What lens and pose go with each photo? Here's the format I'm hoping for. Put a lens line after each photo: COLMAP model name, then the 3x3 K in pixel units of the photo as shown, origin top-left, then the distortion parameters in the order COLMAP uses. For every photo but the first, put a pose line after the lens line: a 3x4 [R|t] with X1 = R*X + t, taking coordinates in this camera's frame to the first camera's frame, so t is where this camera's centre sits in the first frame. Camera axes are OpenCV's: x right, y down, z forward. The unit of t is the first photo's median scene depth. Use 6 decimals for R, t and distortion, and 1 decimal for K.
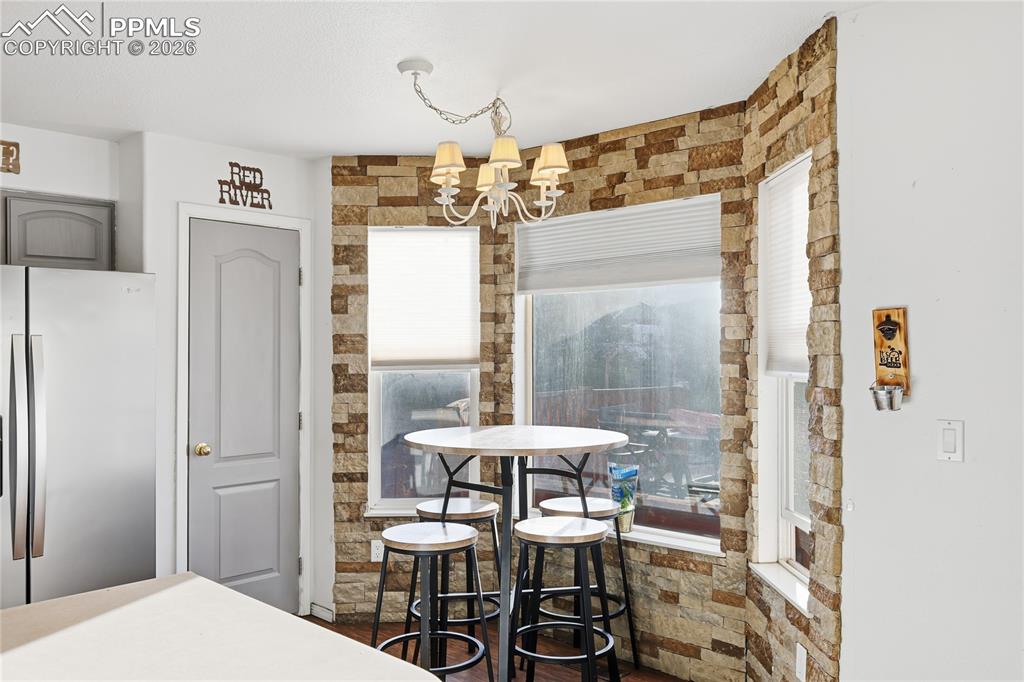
lens RADIAL K [[844.9, 0, 510.1], [0, 844.9, 346.8], [0, 0, 1]] dist [0.009648, 0.001629]
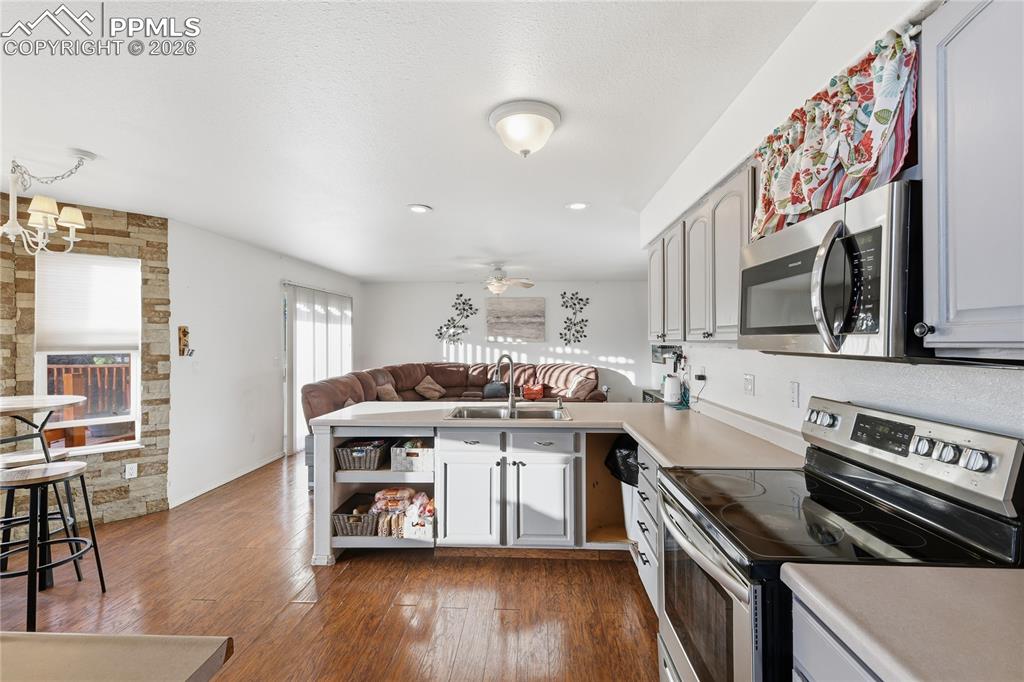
lens RADIAL K [[444.3, 0, 512.3], [0, 444.3, 338.1], [0, 0, 1]] dist [0.001205, 0.000498]
pose [[-0.657285, 0.005976, 0.753618, -0.920660], [-0.001320, 0.999958, -0.009081, 0.004659], [-0.753641, -0.006963, -0.657250, 0.709455]]
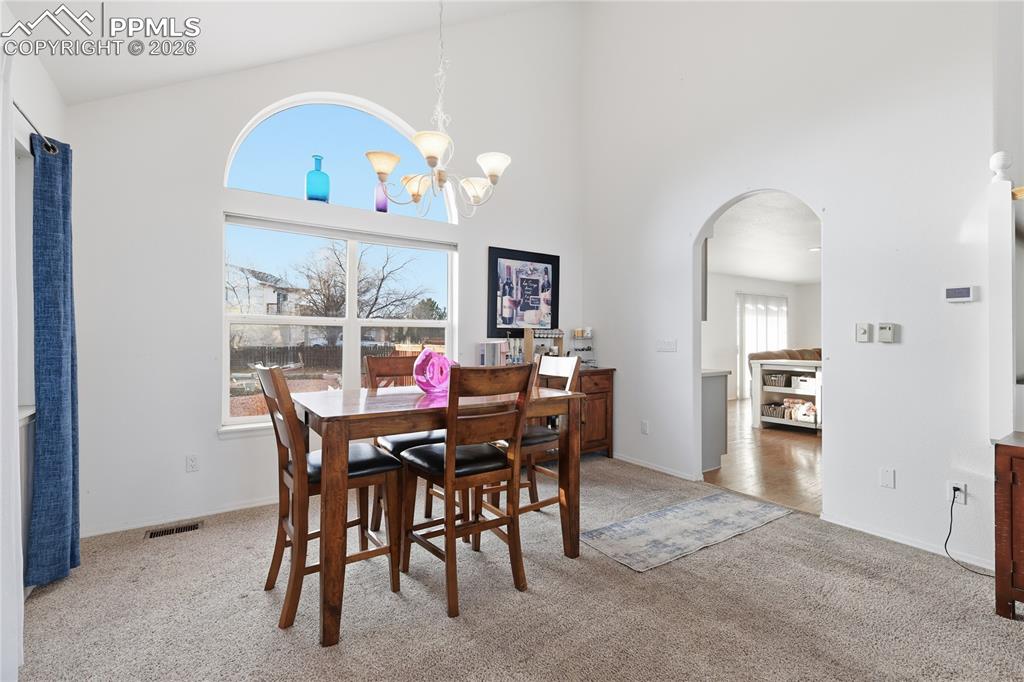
lens RADIAL K [[454.6, 0, 512.2], [0, 454.6, 336.0], [0, 0, 1]] dist [0.003243, 0.000373]
pose [[0.209372, 0.005924, 0.977818, -1.867398], [-0.008057, 0.999958, -0.004333, 0.056353], [-0.977803, -0.006971, 0.209411, 0.958626]]
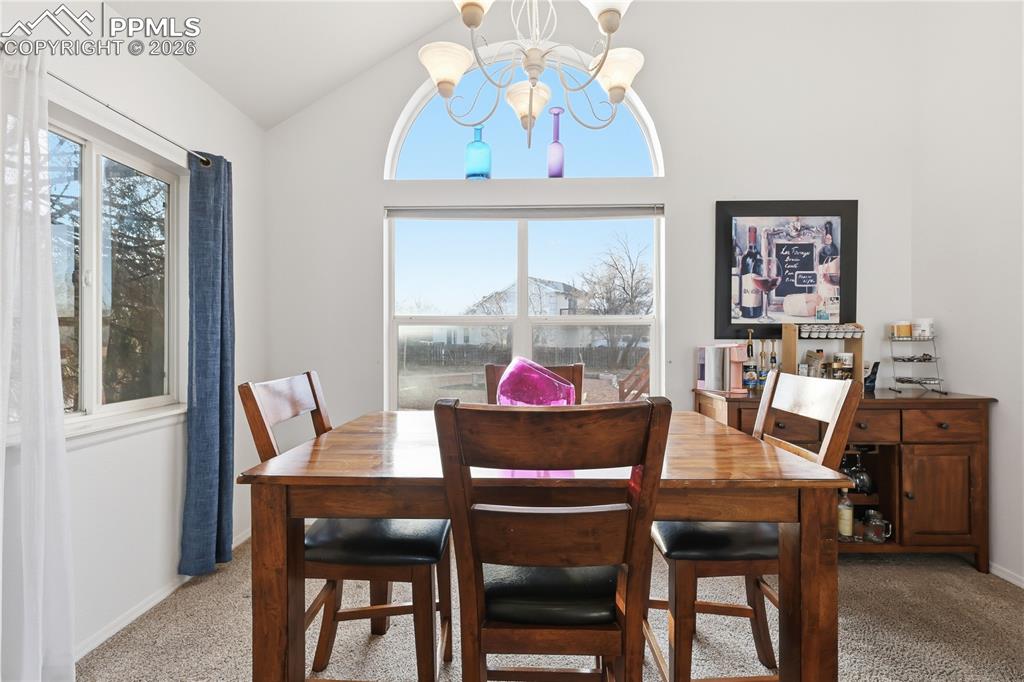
lens RADIAL K [[444.3, 0, 512.3], [0, 444.3, 338.1], [0, 0, 1]] dist [0.001205, 0.000498]
pose [[0.742171, 0.001570, 0.670208, -1.535726], [-0.002938, 0.999995, 0.000912, 0.055334], [-0.670204, -0.002646, 0.742173, 0.935544]]
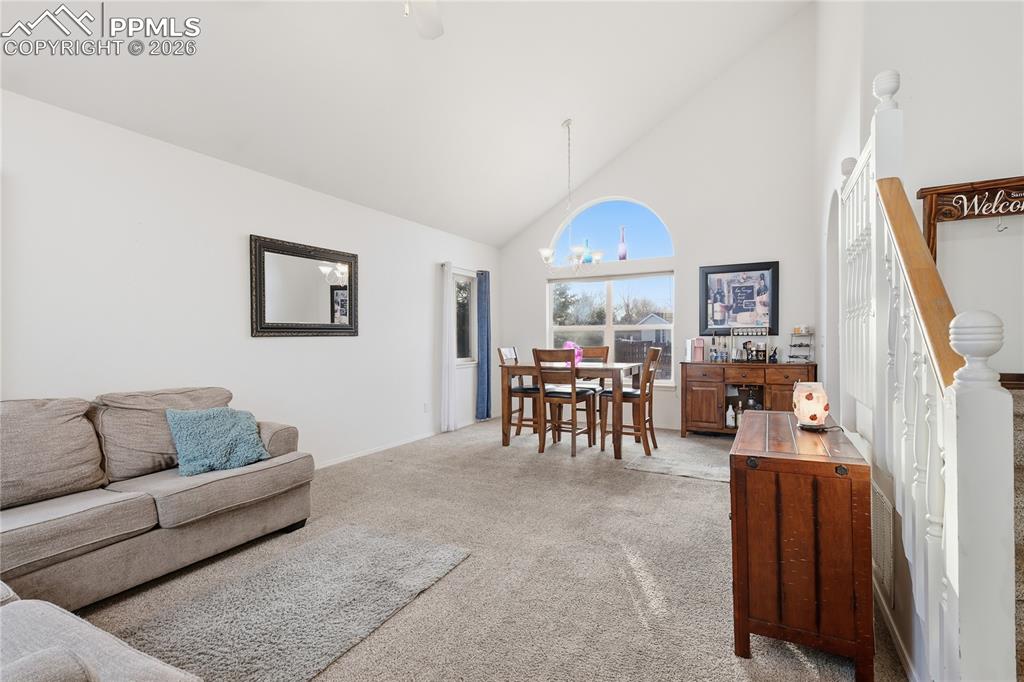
lens RADIAL K [[475.1, 0, 510.4], [0, 475.1, 347.0], [0, 0, 1]] dist [0.002360, 0.000143]
pose [[0.965424, -0.010522, 0.260473, -1.790570], [0.005153, 0.999760, 0.021284, 0.056243], [-0.260634, -0.019206, 0.965247, -0.038917]]
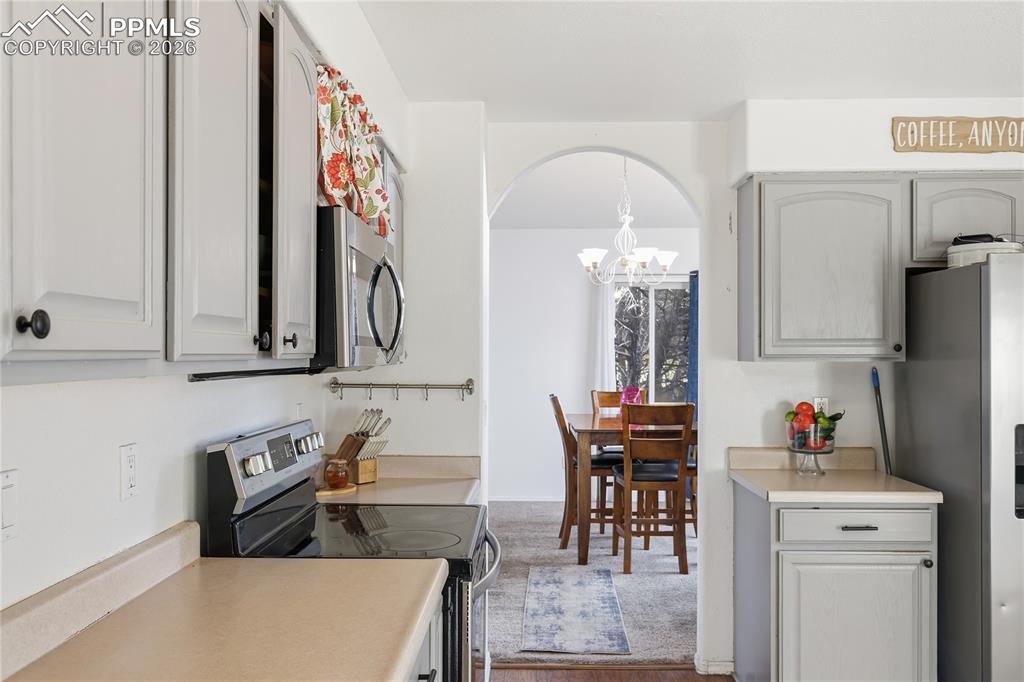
lens RADIAL K [[844.9, 0, 510.1], [0, 844.9, 346.8], [0, 0, 1]] dist [0.009648, 0.001629]
pose [[0.673785, -0.003160, -0.738920, -0.288232], [0.003113, 0.999994, -0.001438, -0.000221], [0.738920, -0.001331, 0.673791, -0.015837]]
